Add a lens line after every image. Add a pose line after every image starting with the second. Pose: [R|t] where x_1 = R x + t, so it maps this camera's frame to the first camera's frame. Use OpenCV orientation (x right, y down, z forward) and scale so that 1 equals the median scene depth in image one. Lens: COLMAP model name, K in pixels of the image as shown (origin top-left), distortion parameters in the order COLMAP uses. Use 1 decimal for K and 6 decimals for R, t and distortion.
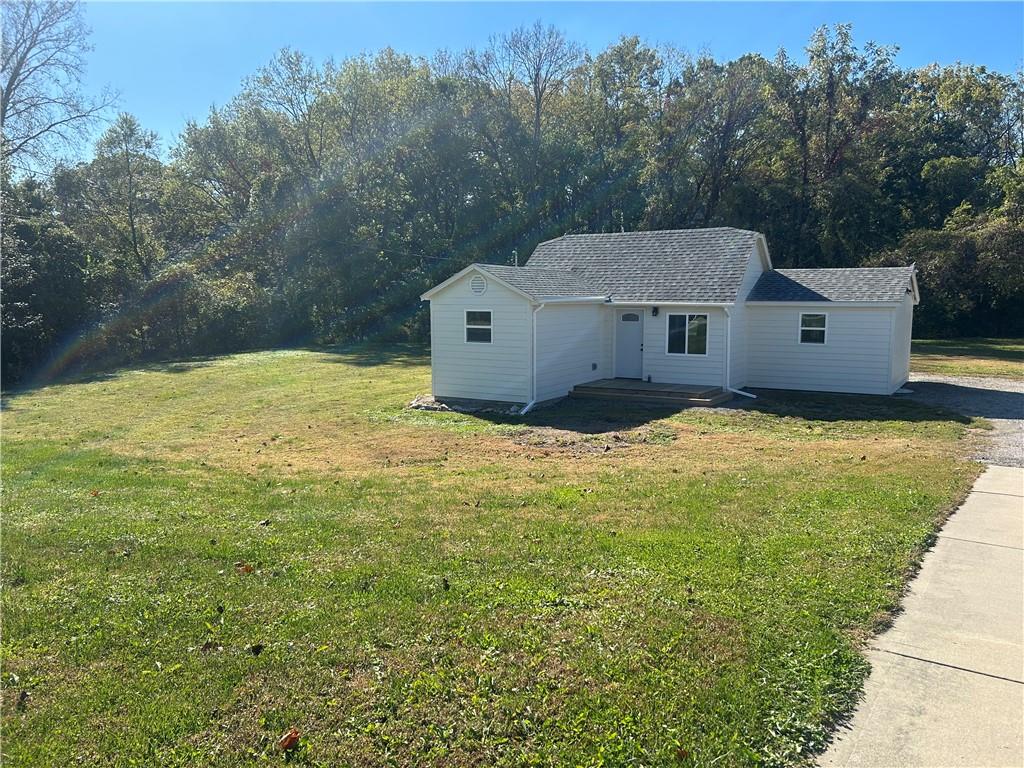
lens RADIAL K [[771.3, 0, 512.0], [0, 771.3, 384.0], [0, 0, 1]] dist [0.054346, -0.045378]
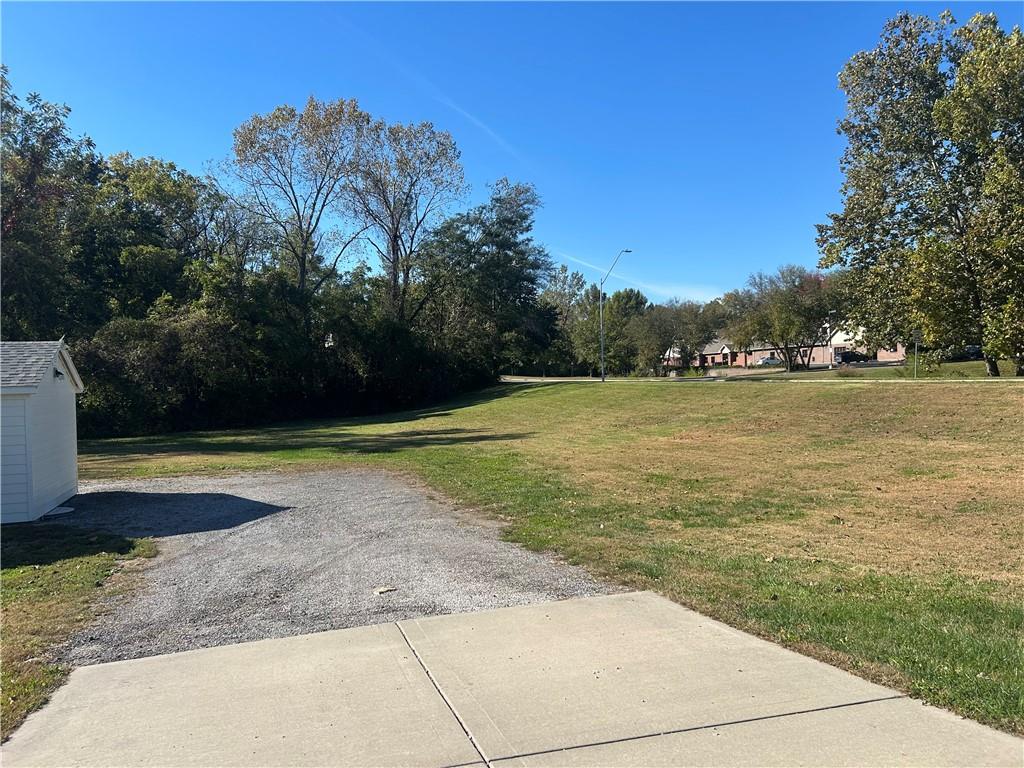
lens RADIAL K [[771.3, 0, 505.2], [0, 771.3, 389.9], [0, 0, 1]] dist [0.054346, -0.045378]
pose [[0.623630, -0.020985, 0.781438, 0.195915], [0.115225, 0.991188, -0.065338, -0.006994], [-0.773181, 0.130788, 0.620552, 0.219131]]
